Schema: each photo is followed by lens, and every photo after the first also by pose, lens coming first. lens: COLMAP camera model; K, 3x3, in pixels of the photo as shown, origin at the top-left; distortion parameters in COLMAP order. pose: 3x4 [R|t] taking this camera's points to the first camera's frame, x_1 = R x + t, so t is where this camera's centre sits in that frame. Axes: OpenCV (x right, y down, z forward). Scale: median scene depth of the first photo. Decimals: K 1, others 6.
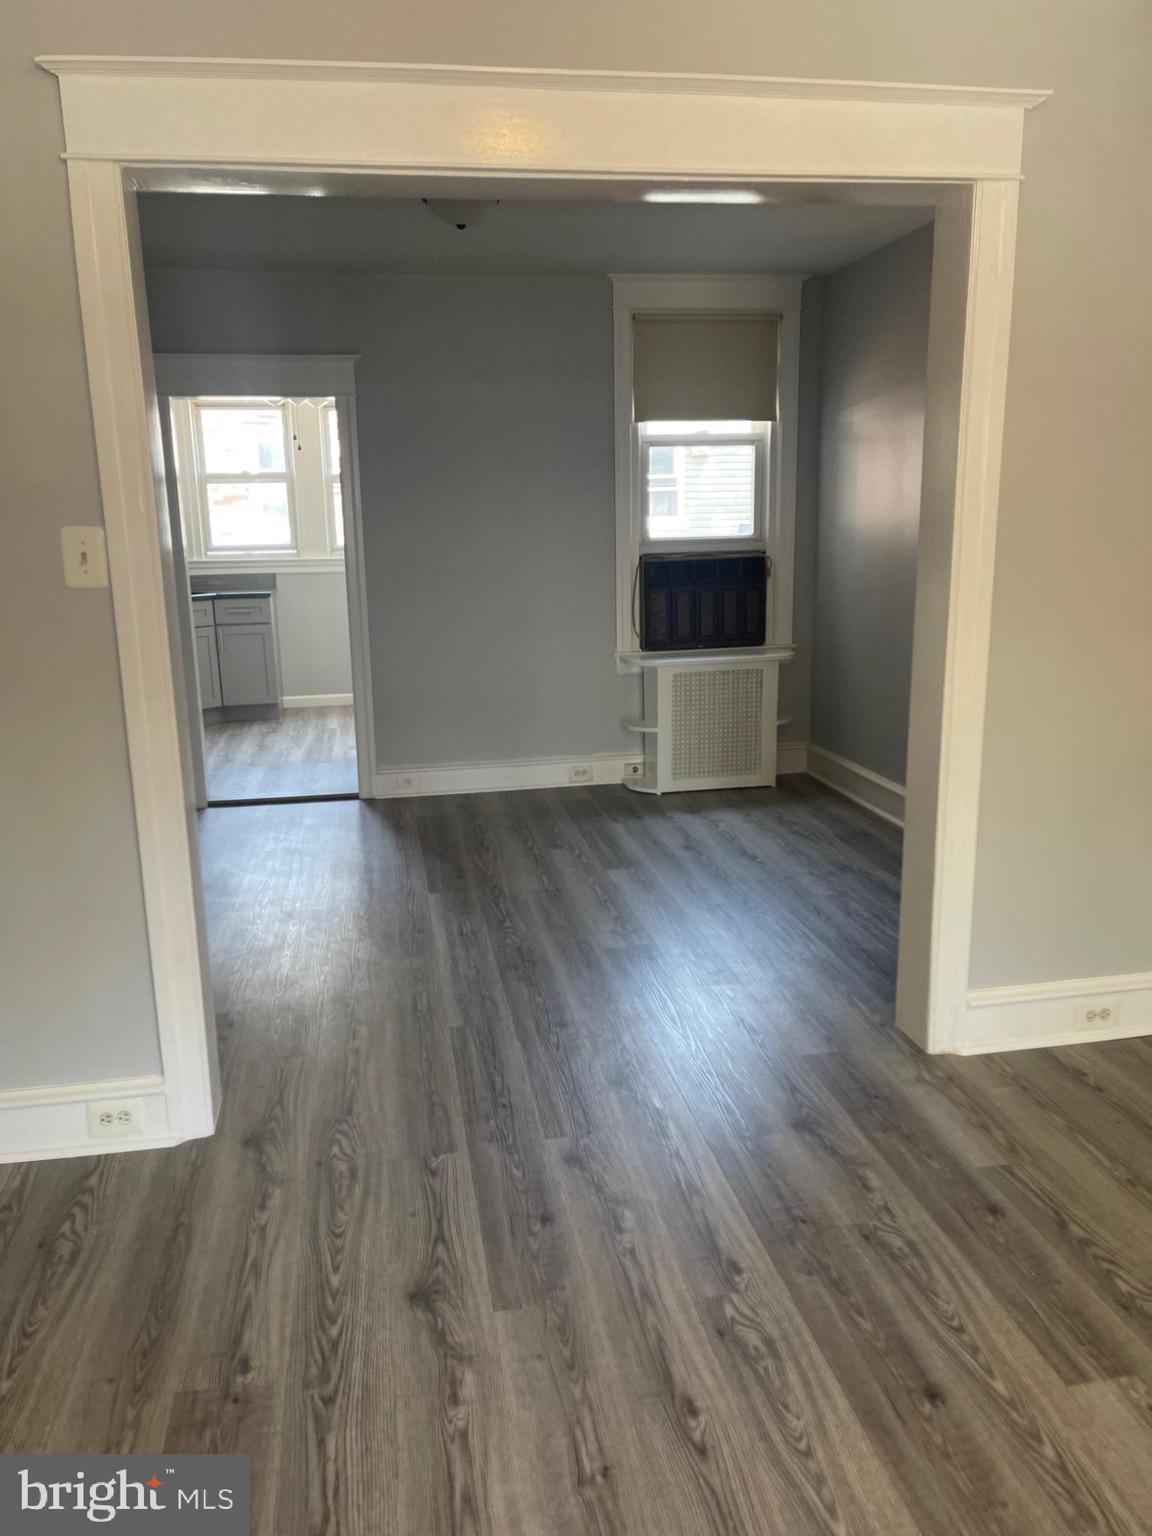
lens RADIAL K [[1160.1, 0, 563.0], [0, 1160.1, 778.5], [0, 0, 1]] dist [0.060473, -0.091990]
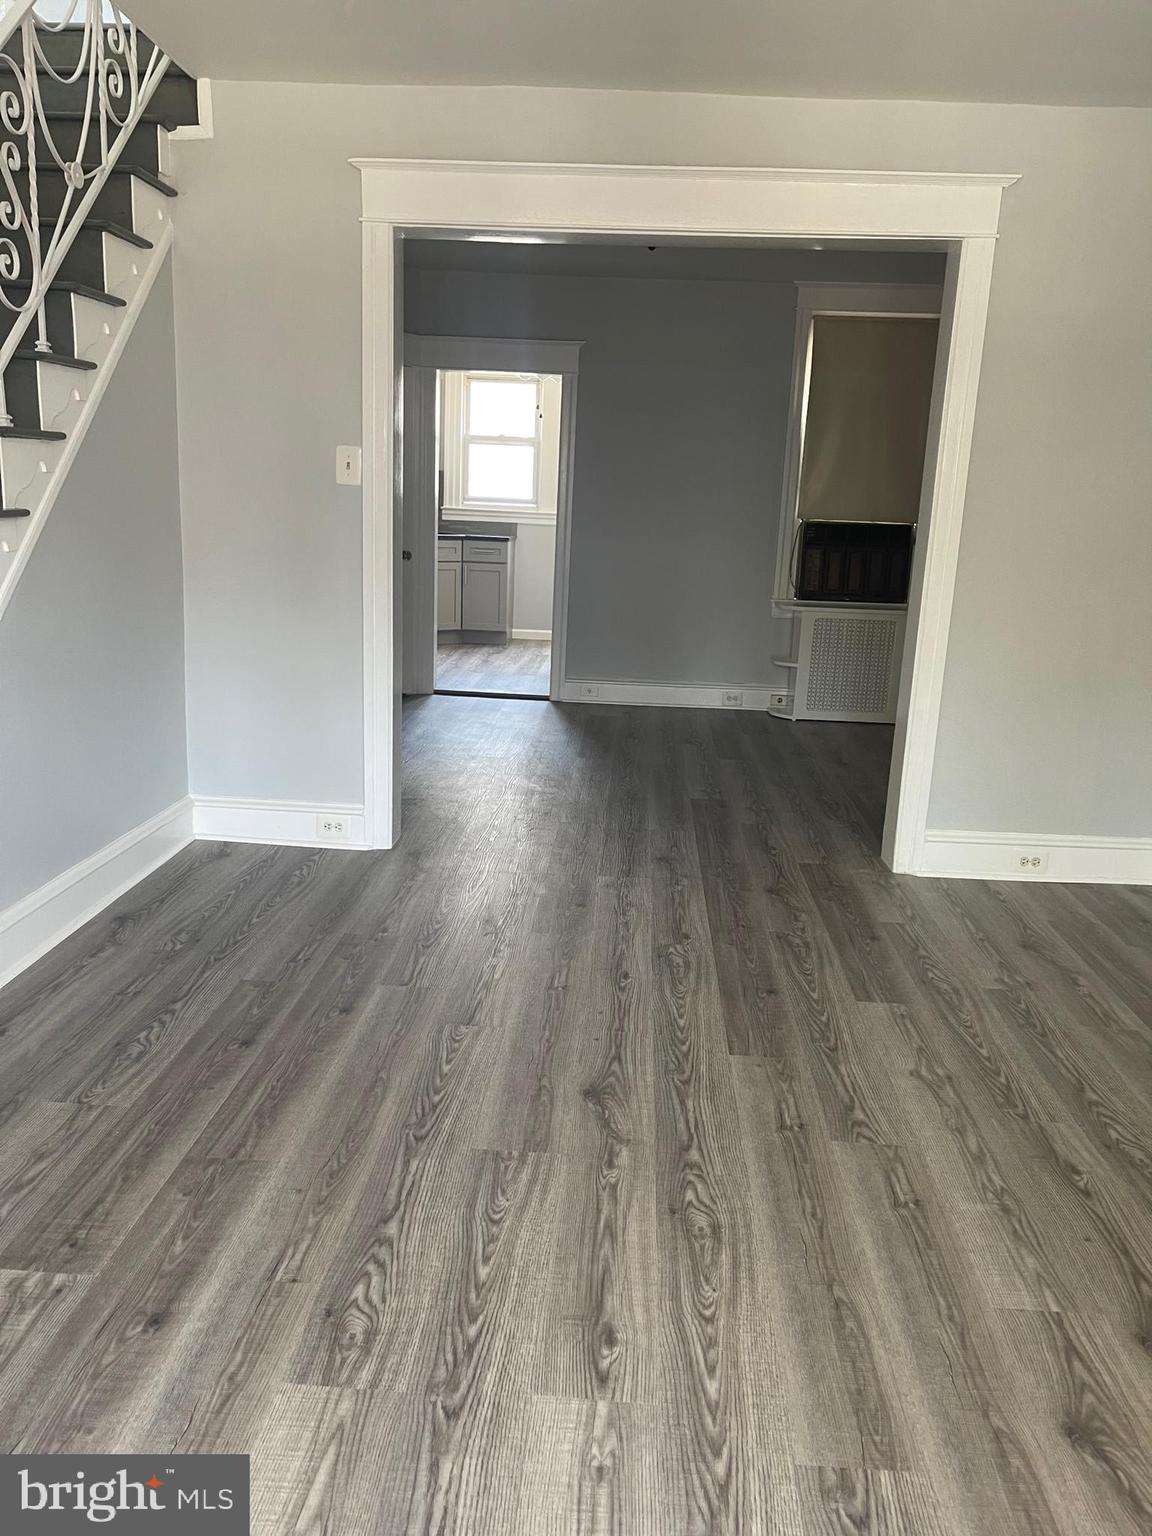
lens RADIAL K [[1160.1, 0, 569.7], [0, 1160.1, 771.4], [0, 0, 1]] dist [0.060473, -0.091990]
pose [[0.973144, 0.109441, -0.202520, 0.208296], [-0.107853, 0.993987, 0.018894, 0.132943], [0.203370, 0.003456, 0.979096, -0.413012]]
